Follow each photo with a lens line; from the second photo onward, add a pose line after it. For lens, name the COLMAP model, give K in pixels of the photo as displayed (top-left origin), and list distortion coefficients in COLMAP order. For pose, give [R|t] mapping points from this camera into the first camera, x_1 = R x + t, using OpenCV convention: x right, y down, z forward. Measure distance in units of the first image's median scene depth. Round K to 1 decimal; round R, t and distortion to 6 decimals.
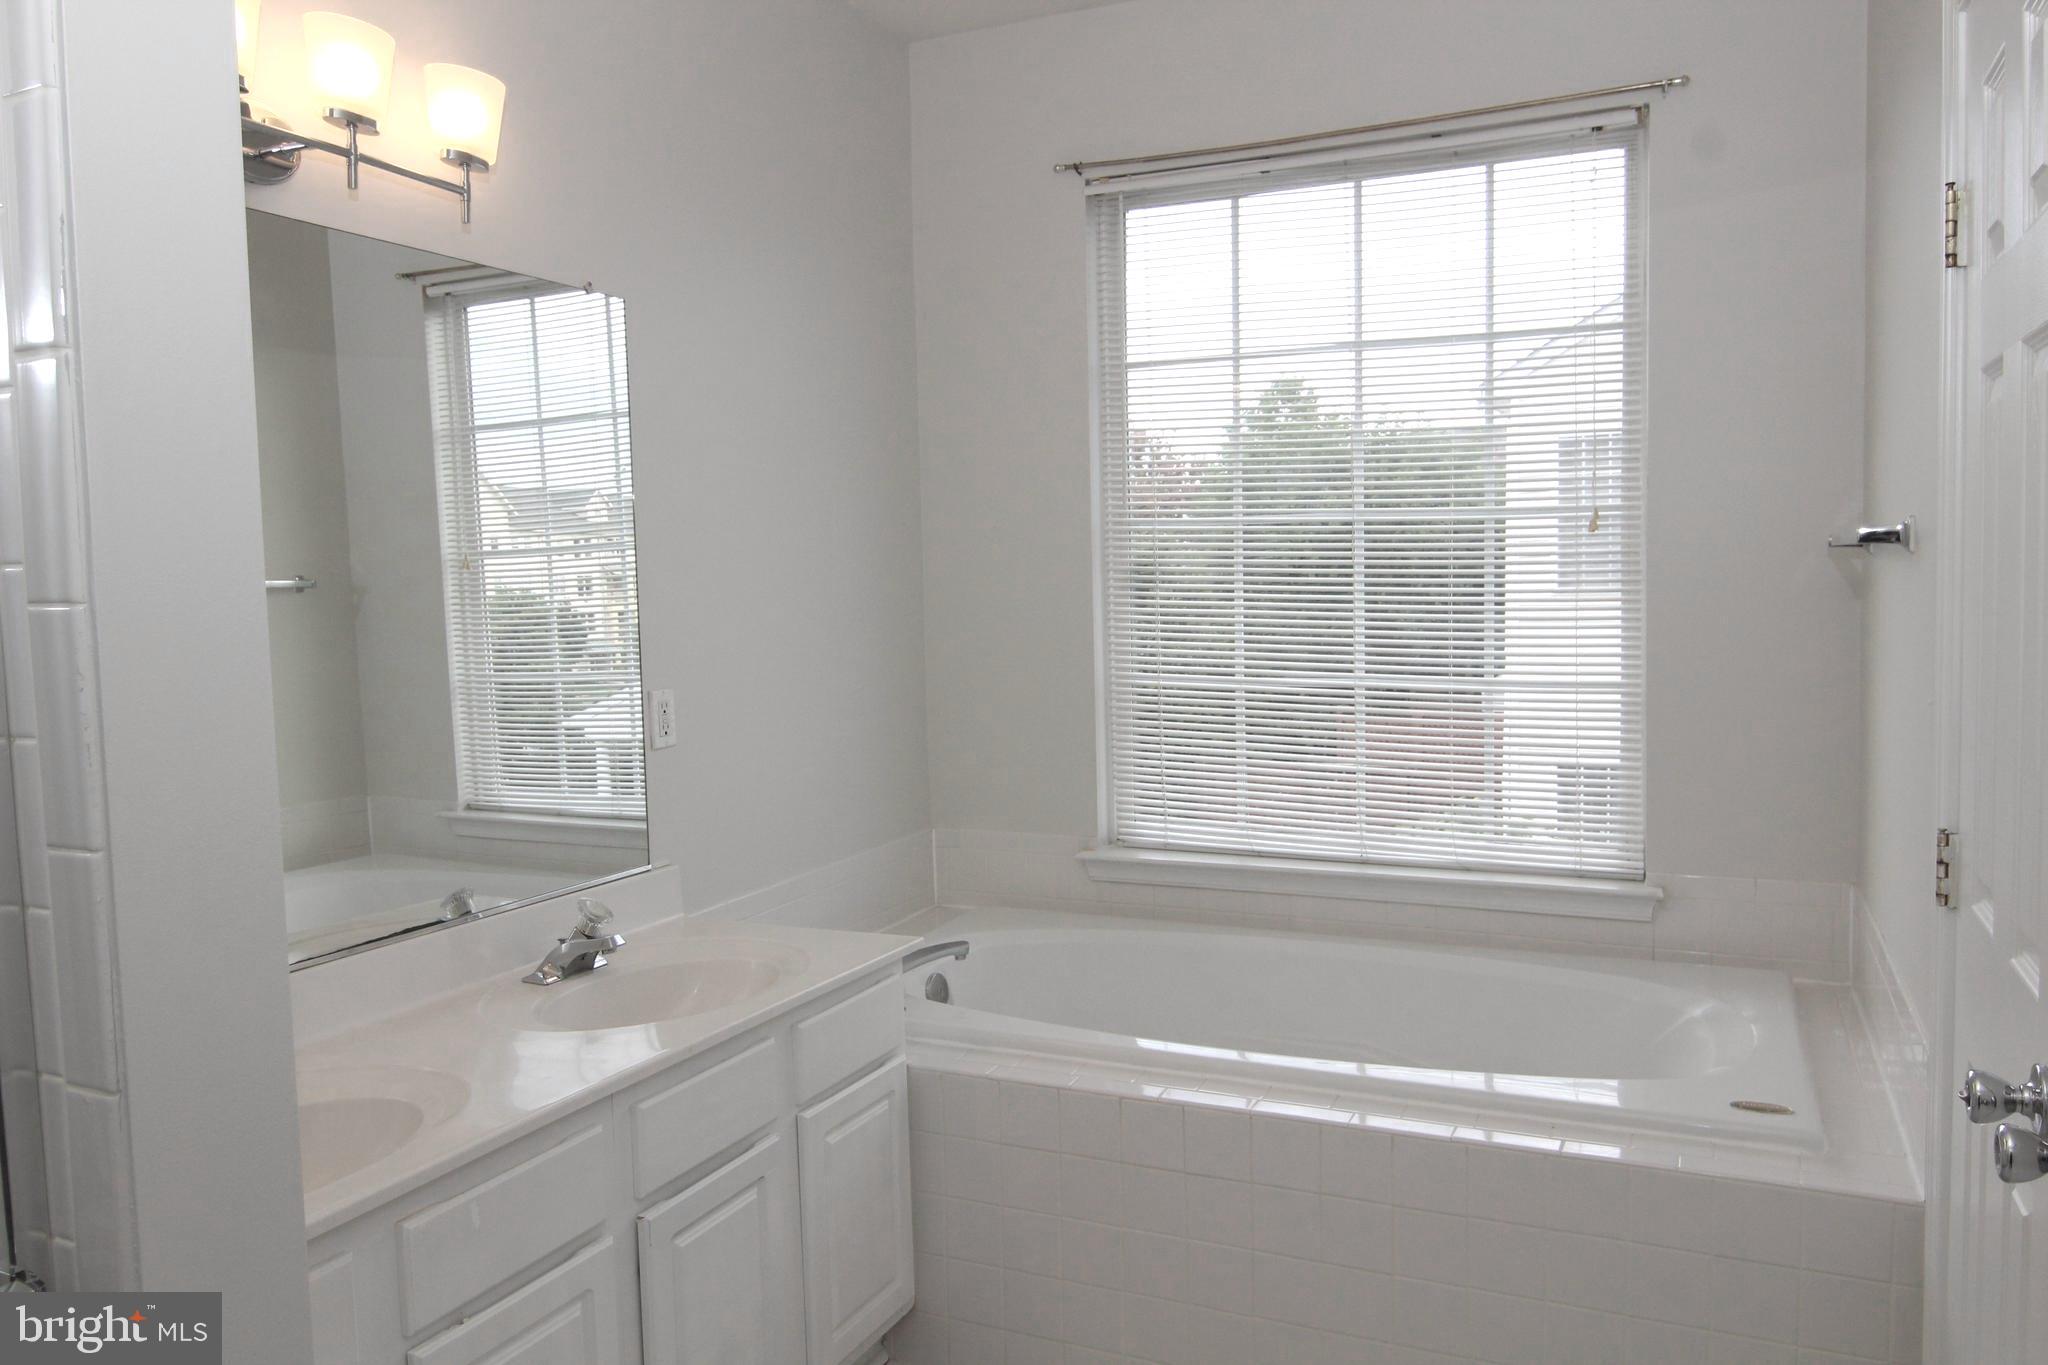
lens RADIAL K [[1473.6, 0, 1024.0], [0, 1473.6, 682.5], [0, 0, 1]] dist [0.007937, -0.026301]
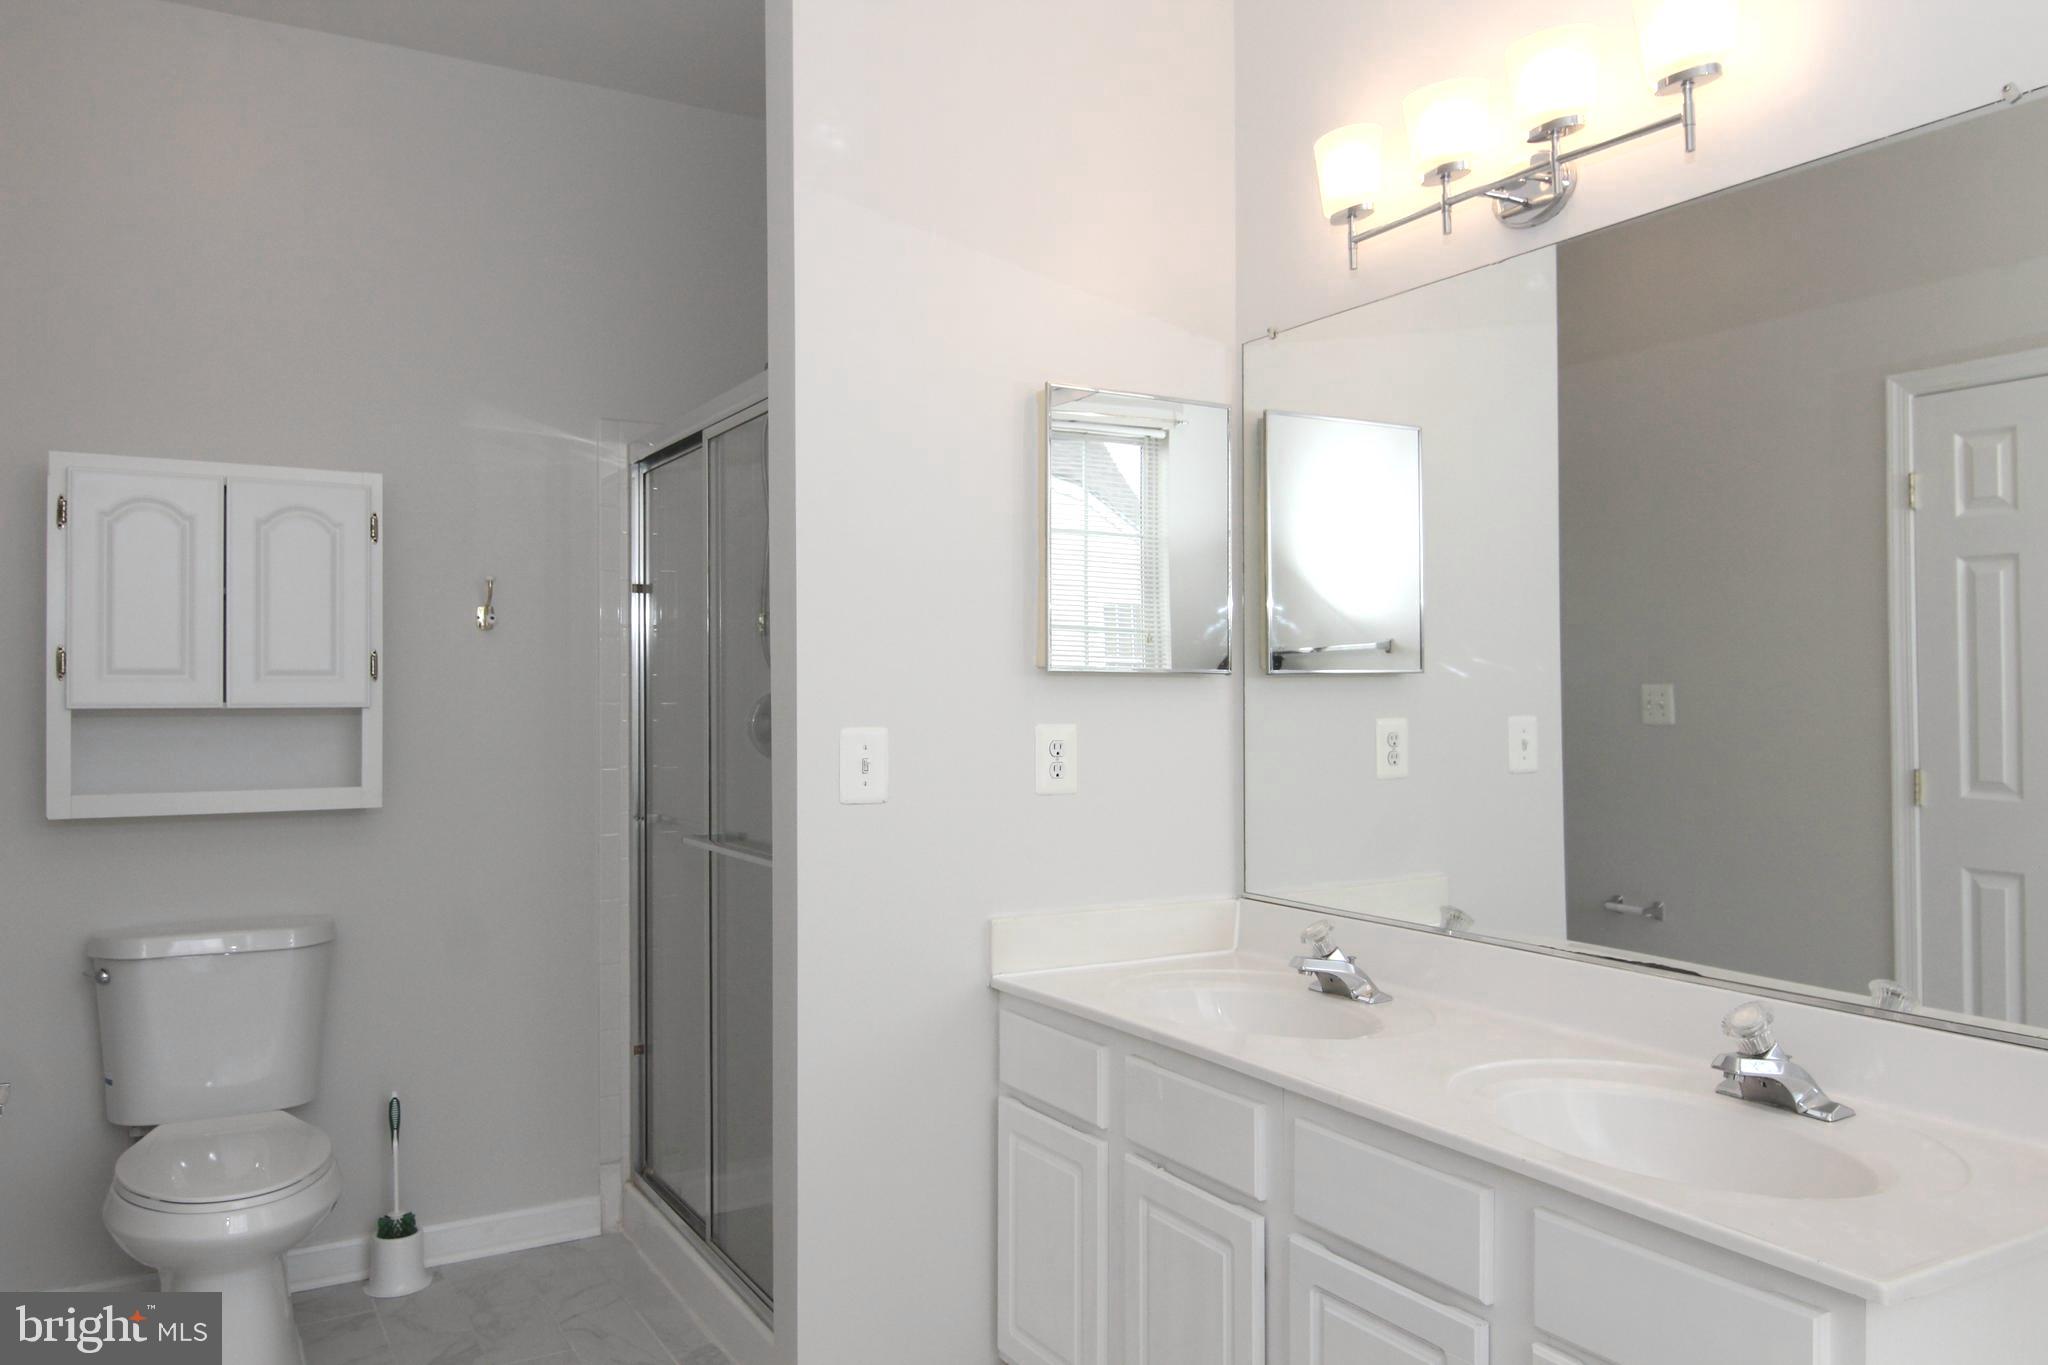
lens RADIAL K [[1473.6, 0, 1024.0], [0, 1473.6, 682.5], [0, 0, 1]] dist [0.007937, -0.026301]
pose [[-0.587263, 0.011126, -0.809320, 0.610647], [-0.038721, 0.998374, 0.041822, -0.032488], [0.808470, 0.055898, -0.585877, 1.373445]]
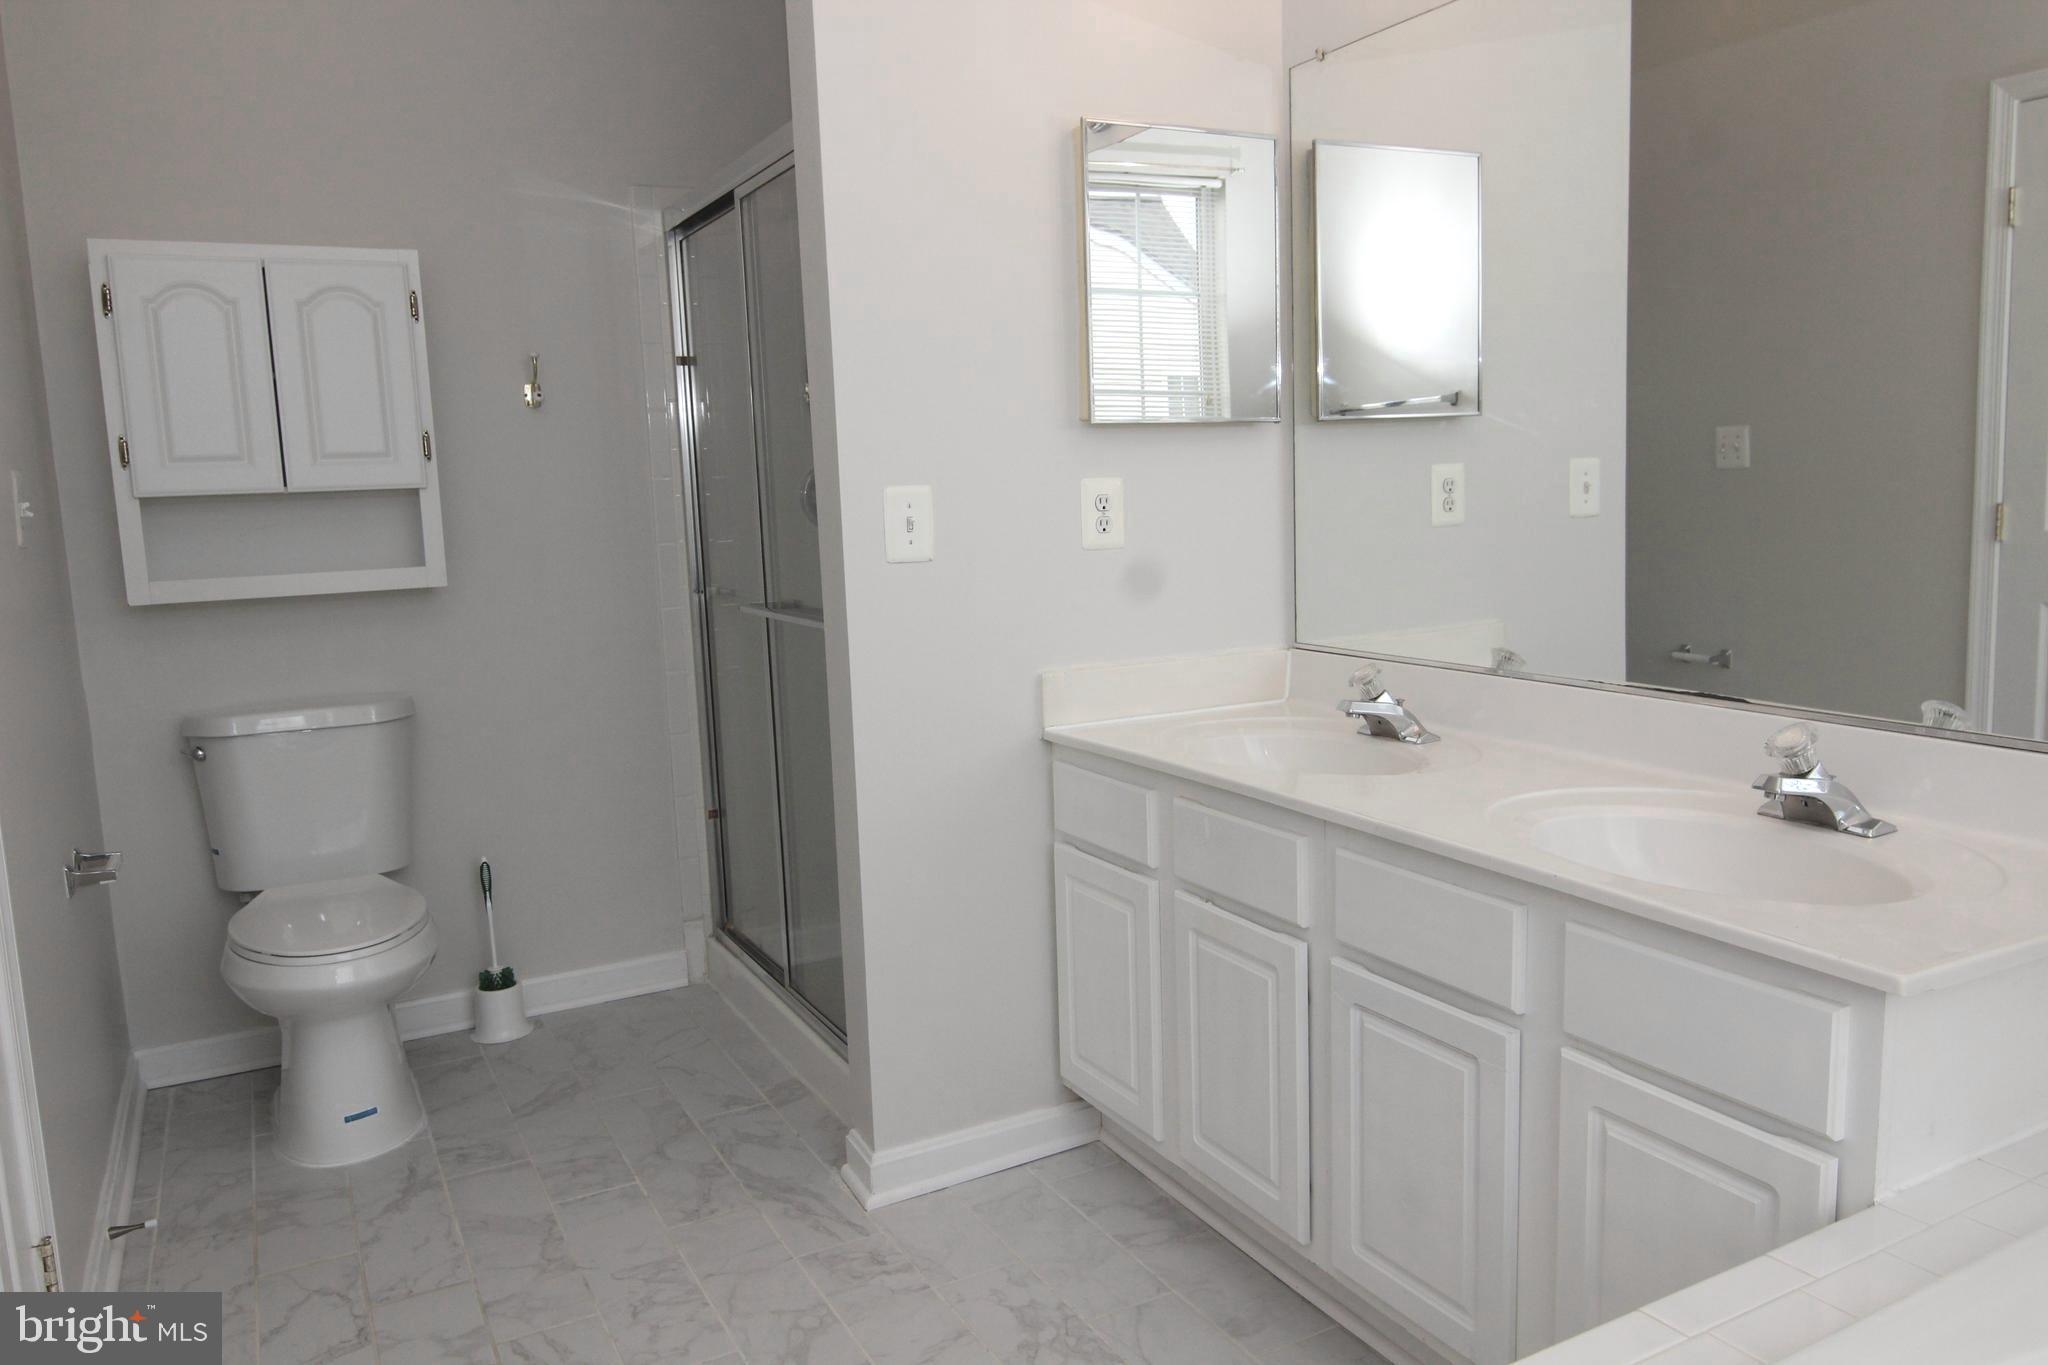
lens RADIAL K [[1473.6, 0, 1024.0], [0, 1473.6, 682.5], [0, 0, 1]] dist [0.007937, -0.026301]
pose [[-0.622639, 0.146288, -0.768713, 0.601491], [-0.002817, 0.981945, 0.189148, -0.009918], [0.782504, 0.119937, -0.610985, 1.393317]]
